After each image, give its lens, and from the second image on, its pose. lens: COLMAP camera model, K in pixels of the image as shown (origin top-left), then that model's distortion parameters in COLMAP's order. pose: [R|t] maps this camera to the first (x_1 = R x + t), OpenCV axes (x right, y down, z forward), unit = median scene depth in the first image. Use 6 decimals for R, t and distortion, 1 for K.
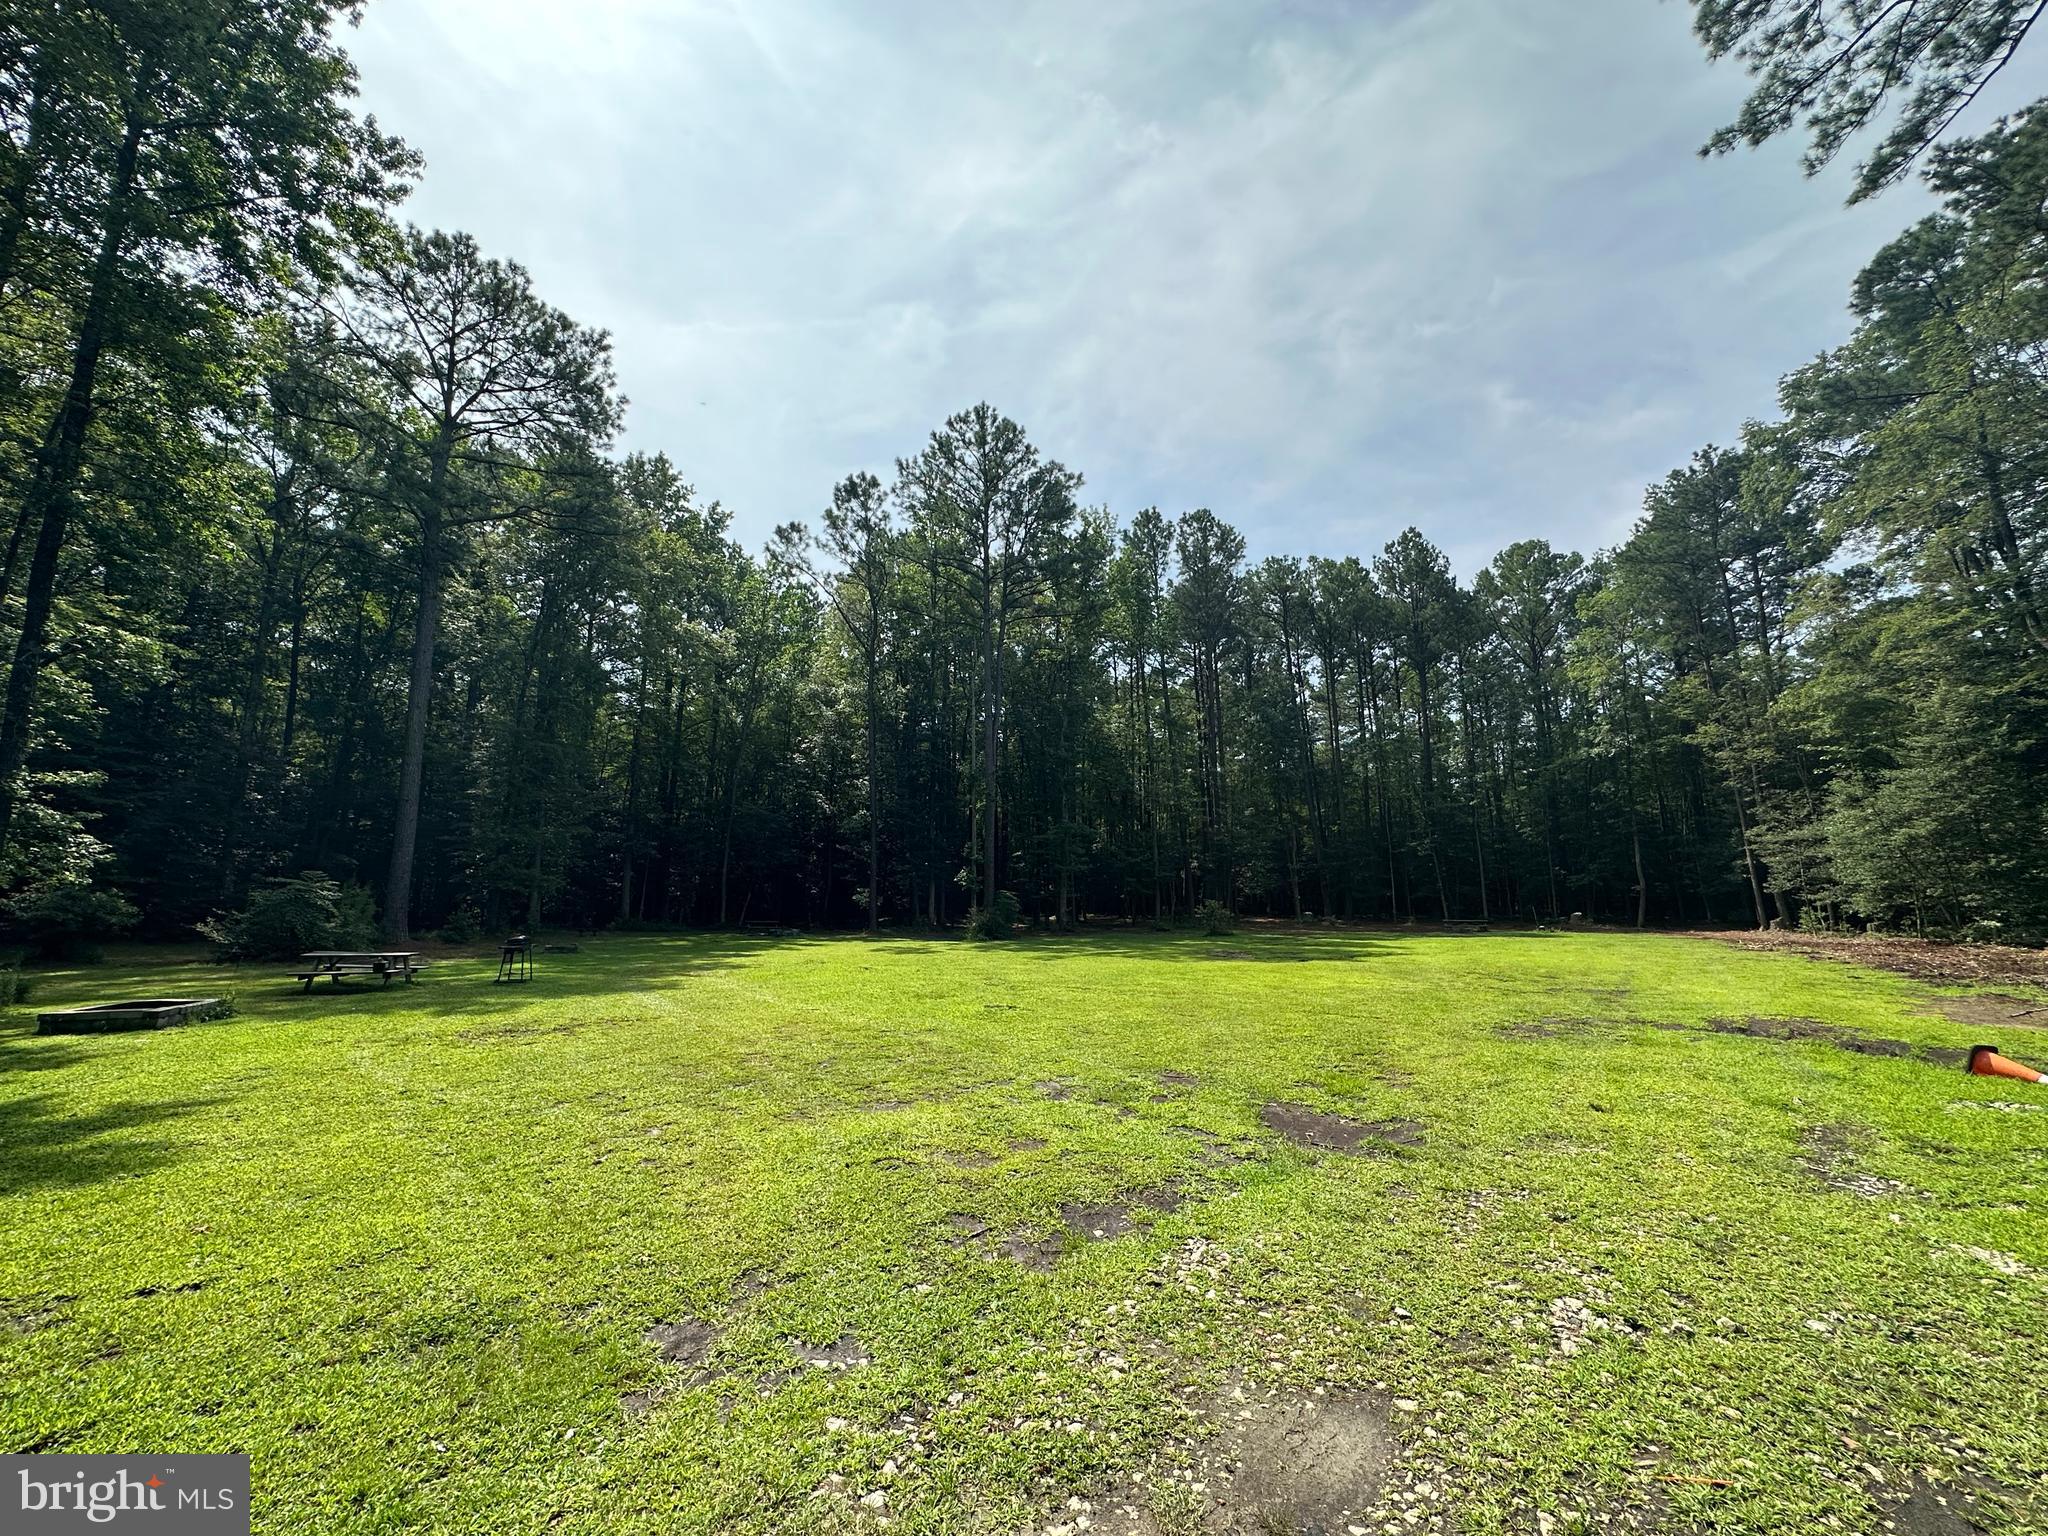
lens RADIAL K [[827.5, 0, 1028.5], [0, 827.5, 767.2], [0, 0, 1]] dist [0.001046, 0.000232]
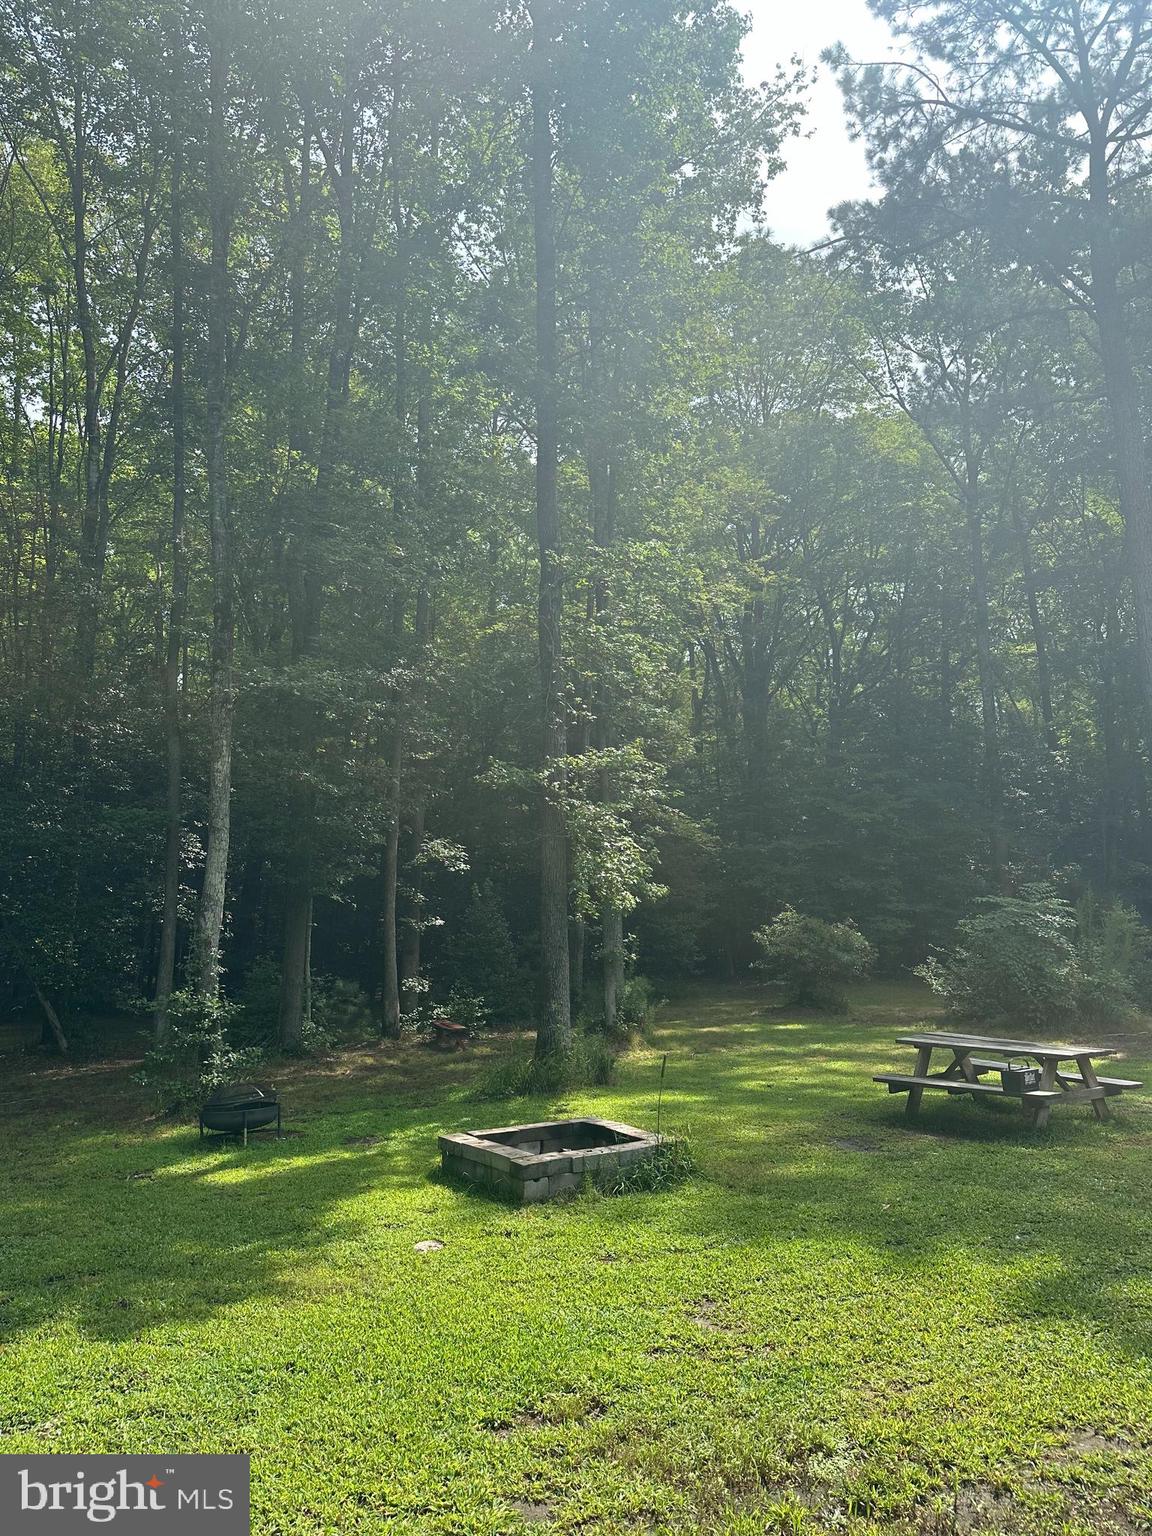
lens RADIAL K [[1070.4, 0, 576.1], [0, 1070.4, 767.7], [0, 0, 1]] dist [-0.000898, -0.000174]
pose [[0.329032, -0.154777, -0.931548, -0.215370], [0.164299, 0.980814, -0.104931, 0.069843], [0.929916, -0.118527, 0.348149, 0.421026]]
